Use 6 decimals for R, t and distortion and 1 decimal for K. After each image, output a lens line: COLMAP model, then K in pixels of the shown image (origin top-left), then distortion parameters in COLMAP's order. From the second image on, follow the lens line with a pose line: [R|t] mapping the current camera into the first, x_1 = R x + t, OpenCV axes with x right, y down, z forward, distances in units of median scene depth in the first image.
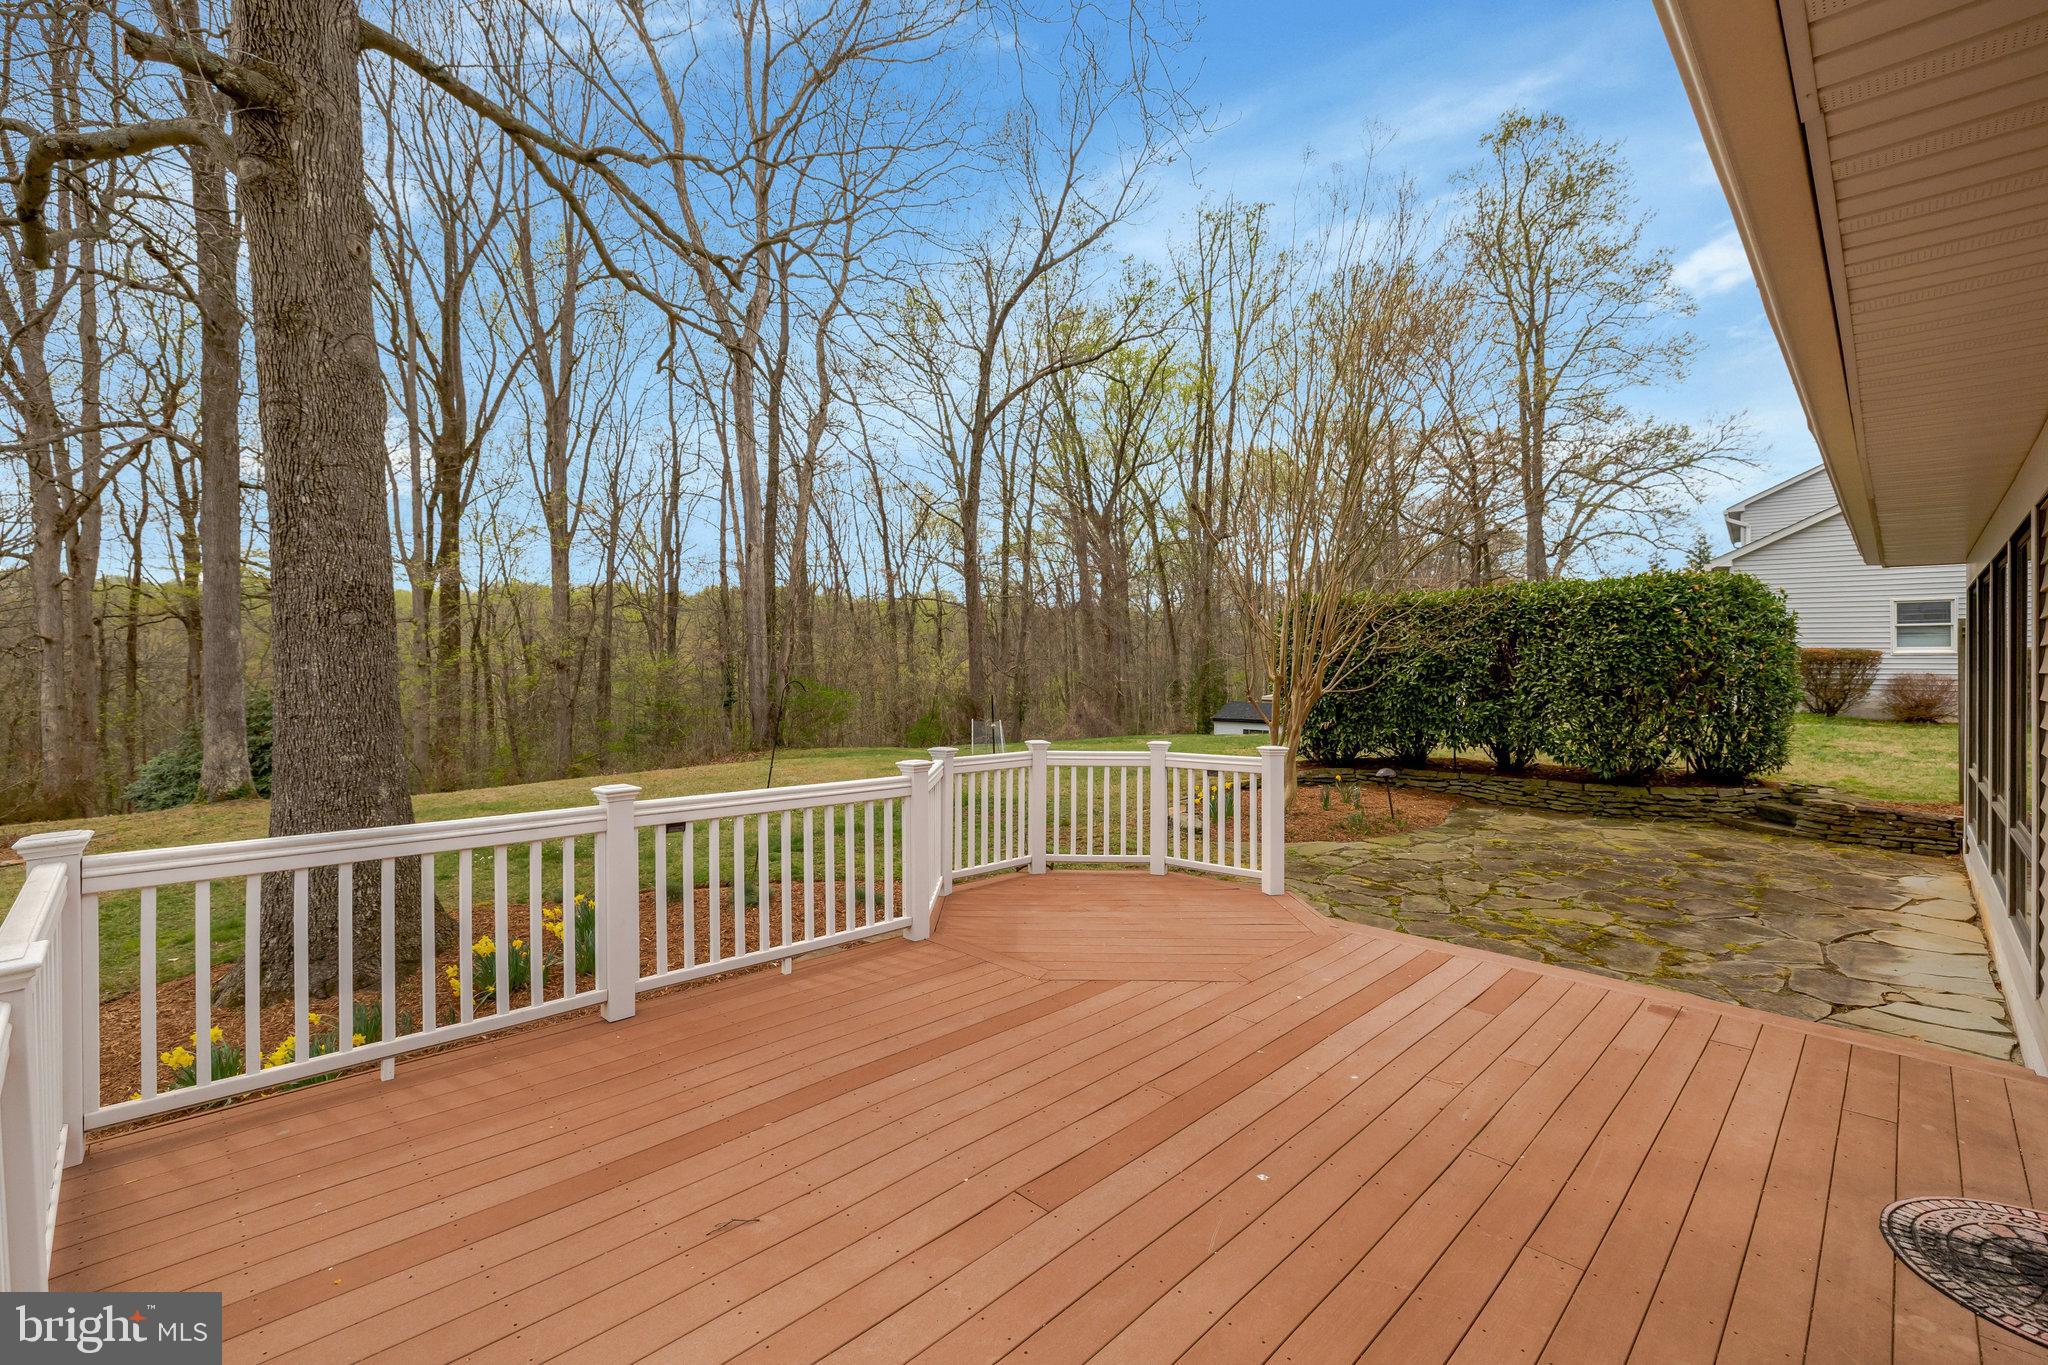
lens RADIAL K [[902.5, 0, 1029.6], [0, 902.5, 670.9], [0, 0, 1]] dist [0.002784, 0.000444]
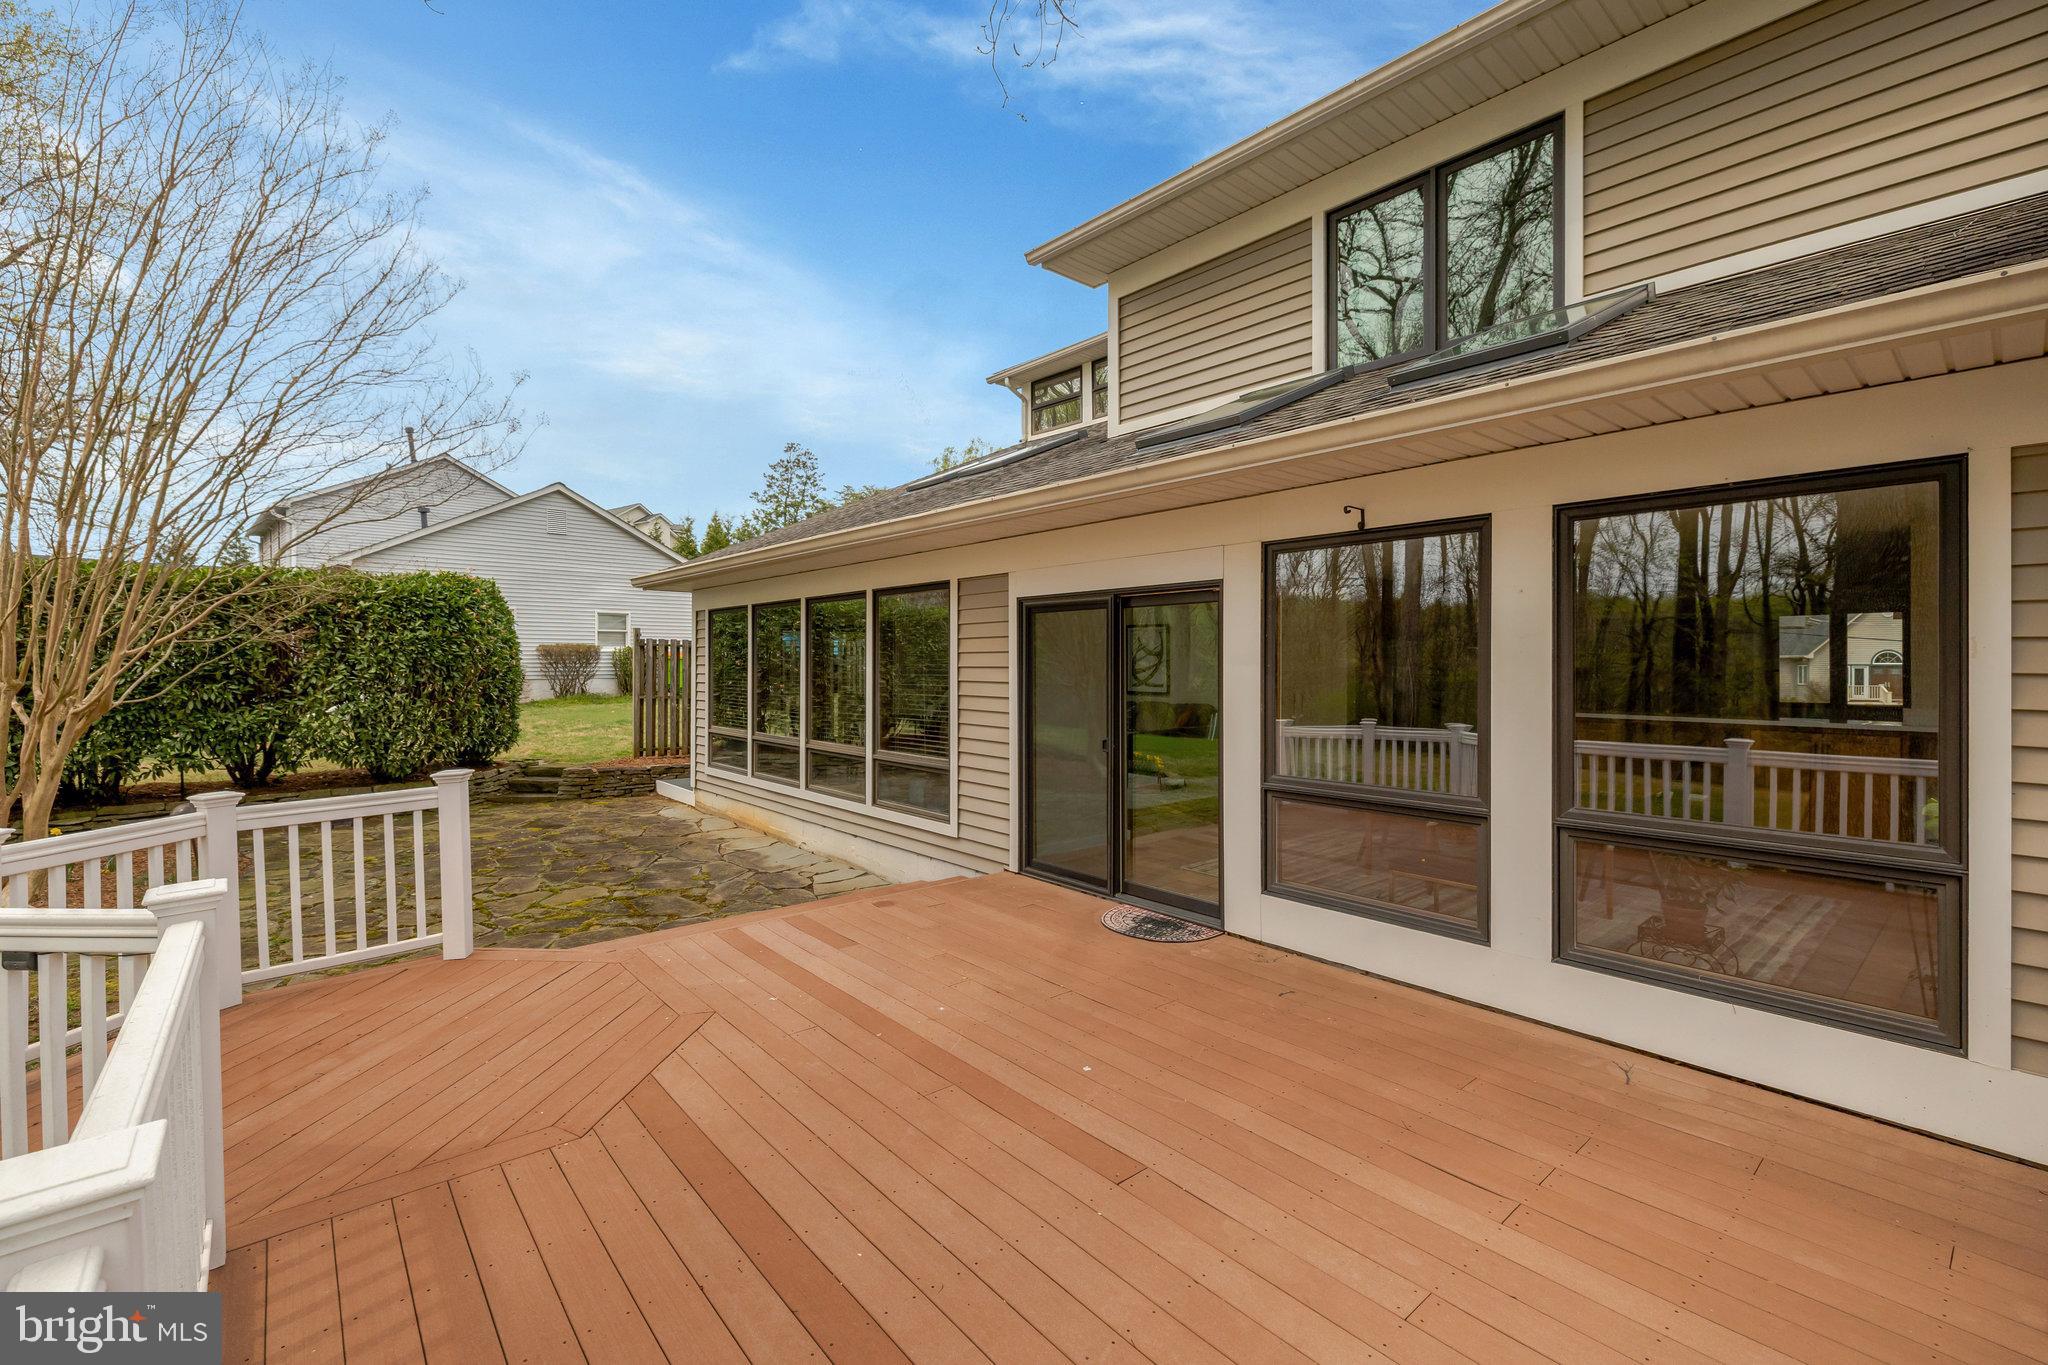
lens RADIAL K [[865.7, 0, 1019.7], [0, 865.7, 658.5], [0, 0, 1]] dist [-0.001696, 0.000042]
pose [[0.092726, -0.002873, 0.995688, -0.557952], [0.009752, 0.999950, 0.001977, -0.011724], [-0.995644, 0.009527, 0.092749, 0.567854]]
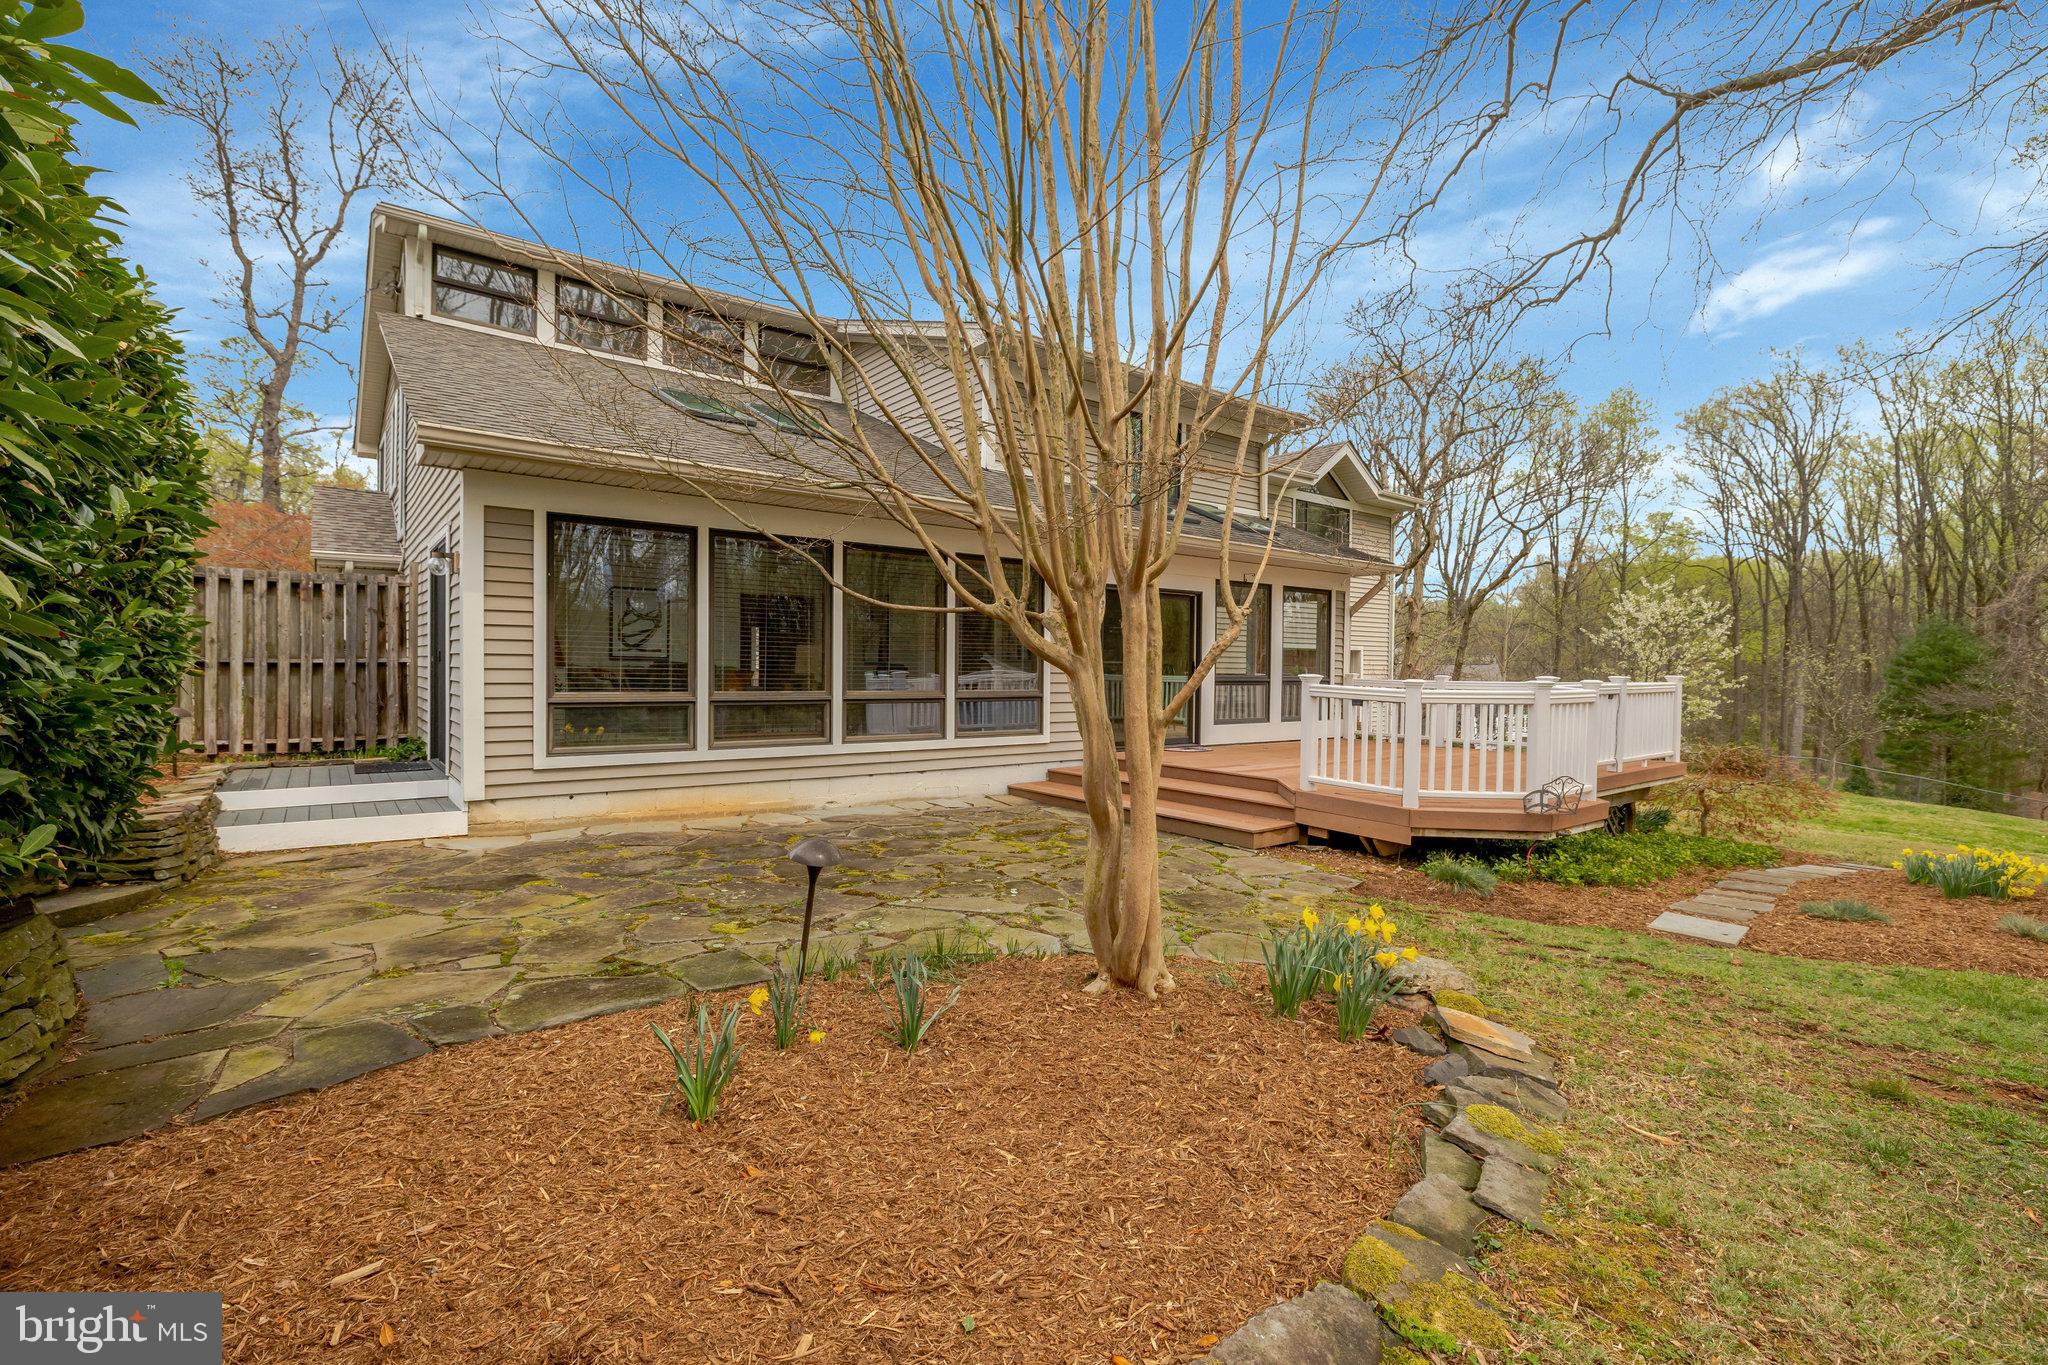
lens RADIAL K [[929.4, 0, 1010.2], [0, 929.4, 679.3], [0, 0, 1]] dist [-0.000935, -0.000870]
pose [[-0.987932, -0.019014, 0.153715, 0.653052], [-0.016197, 0.999677, 0.019563, 0.098489], [-0.154038, 0.016837, -0.987922, 3.089018]]
